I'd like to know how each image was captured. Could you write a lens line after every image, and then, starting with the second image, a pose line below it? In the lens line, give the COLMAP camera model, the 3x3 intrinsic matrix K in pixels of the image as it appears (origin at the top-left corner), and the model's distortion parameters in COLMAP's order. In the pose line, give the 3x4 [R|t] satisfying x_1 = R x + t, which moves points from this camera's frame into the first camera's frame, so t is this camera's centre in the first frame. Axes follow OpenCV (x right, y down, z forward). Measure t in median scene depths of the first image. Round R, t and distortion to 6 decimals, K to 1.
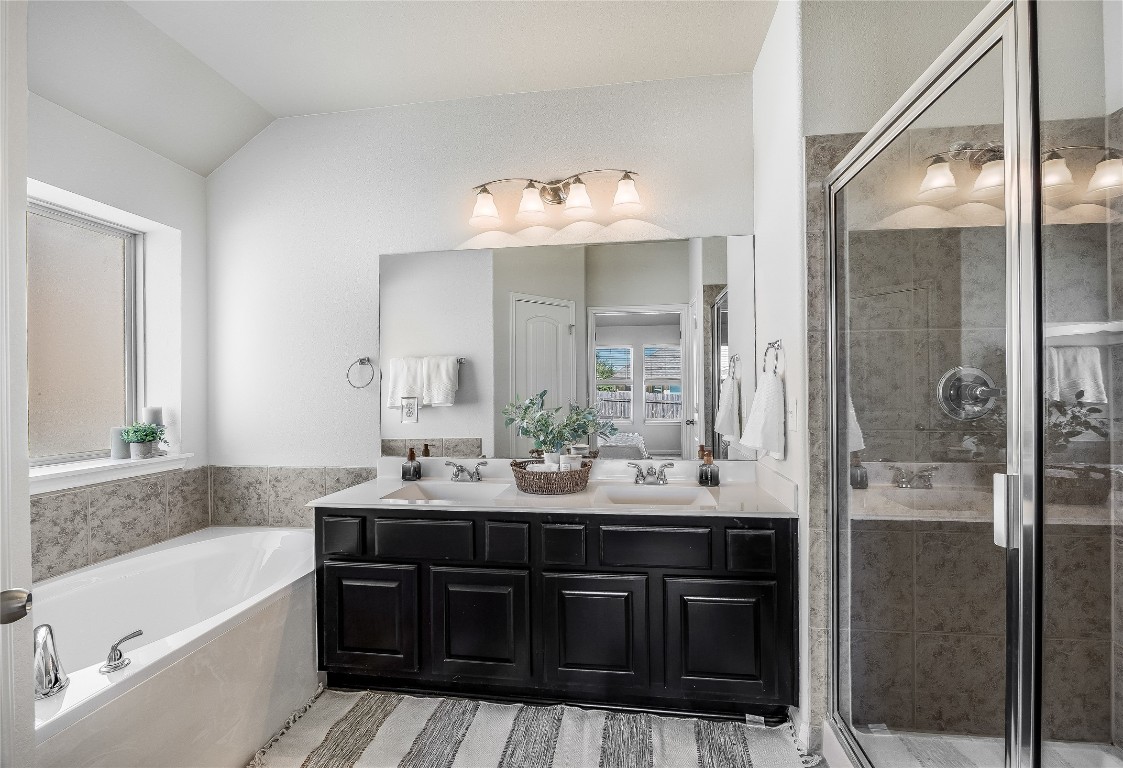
lens RADIAL K [[465.1, 0, 561.6], [0, 465.1, 390.7], [0, 0, 1]] dist [-0.010114, -0.001769]
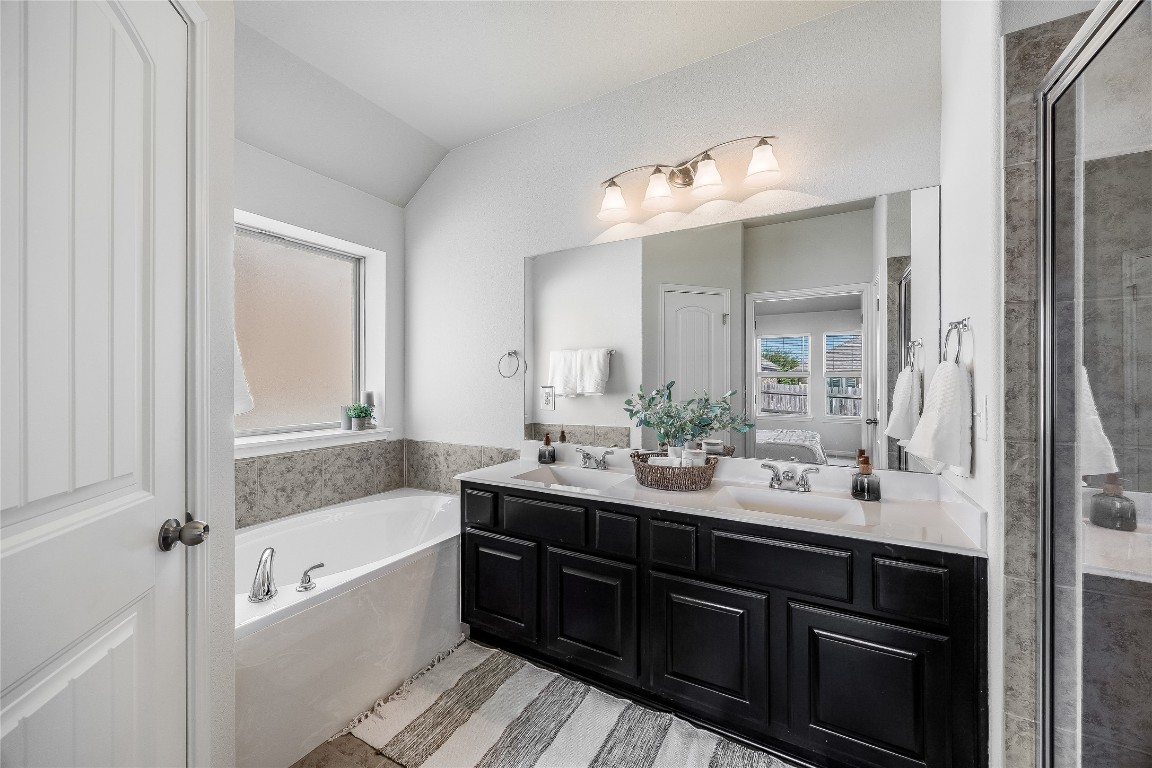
lens RADIAL K [[442.6, 0, 564.3], [0, 442.6, 381.7], [0, 0, 1]] dist [-0.002215, 0.000276]
pose [[0.923254, 0.011562, -0.384017, 0.132315], [-0.011568, 0.999930, 0.002295, 0.000099], [0.384017, 0.002324, 0.923323, 0.078666]]
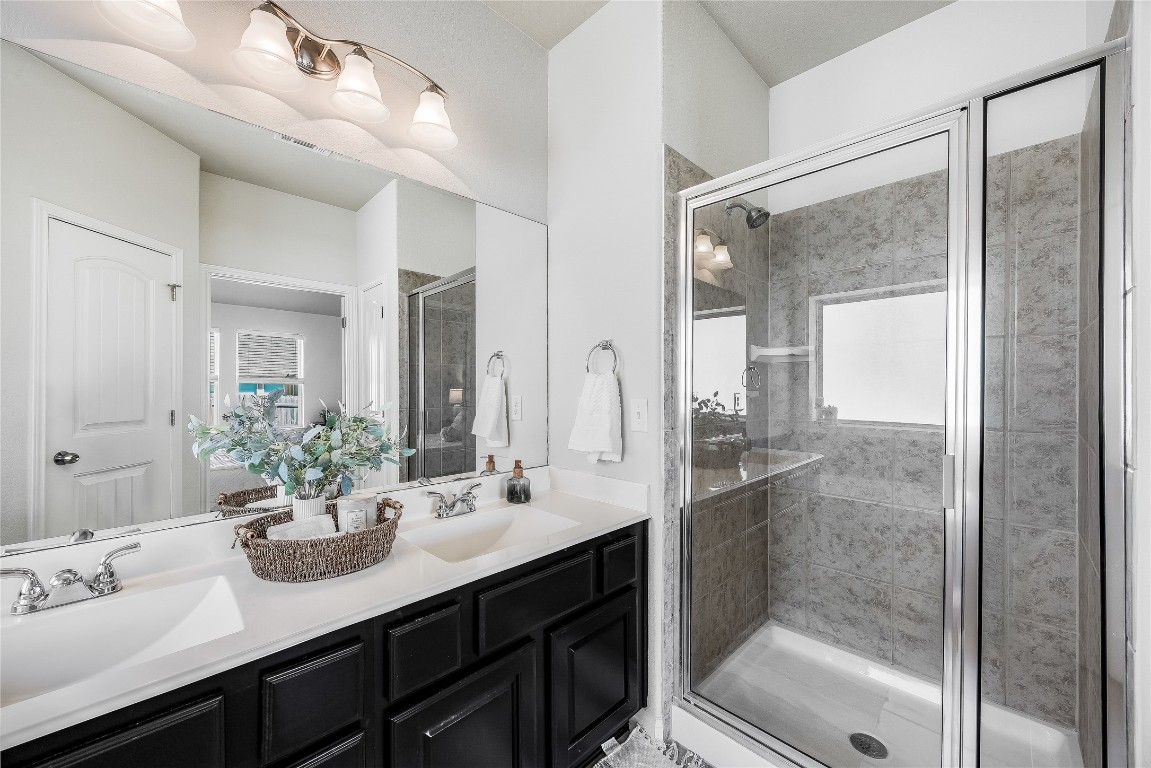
lens RADIAL K [[442.2, 0, 576.2], [0, 442.2, 390.7], [0, 0, 1]] dist [-0.002215, 0.000276]
pose [[0.596823, 0.004194, 0.802362, -0.300934], [-0.004713, 0.999987, -0.001721, -0.000370], [-0.802359, -0.002754, 0.596835, 0.464466]]
